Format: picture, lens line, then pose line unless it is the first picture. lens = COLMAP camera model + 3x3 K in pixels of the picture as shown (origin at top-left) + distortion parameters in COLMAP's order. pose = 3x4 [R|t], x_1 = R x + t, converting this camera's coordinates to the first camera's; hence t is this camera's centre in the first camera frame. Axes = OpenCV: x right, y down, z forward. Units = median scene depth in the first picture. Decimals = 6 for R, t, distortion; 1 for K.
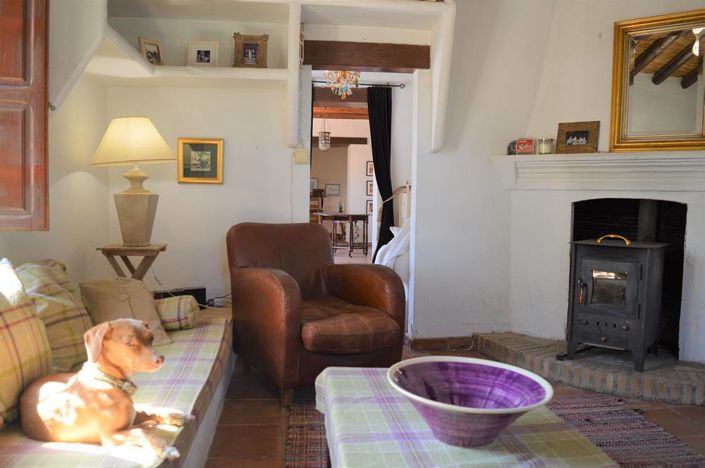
lens RADIAL K [[562.5, 0, 352.5], [0, 562.5, 234.0], [0, 0, 1]] dist [-0.090434, 0.014205]
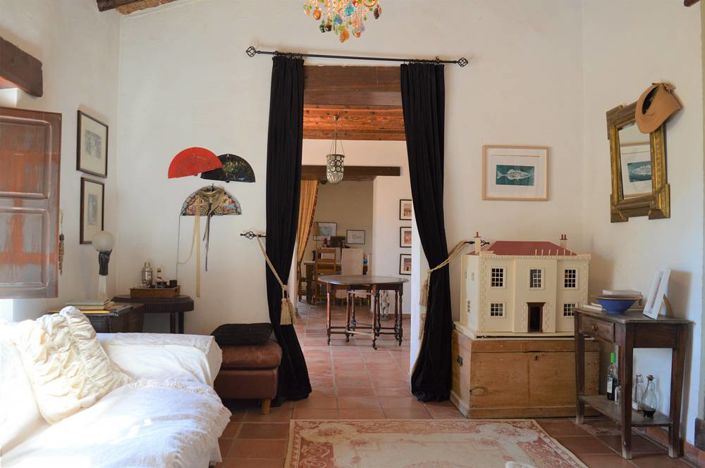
lens RADIAL K [[562.5, 0, 352.5], [0, 562.5, 234.0], [0, 0, 1]] dist [-0.090434, 0.014205]
pose [[0.998312, -0.004127, -0.057936, 0.007884], [-0.000146, 0.997291, -0.073553, -0.040974], [0.058082, 0.073437, 0.995607, 0.355218]]
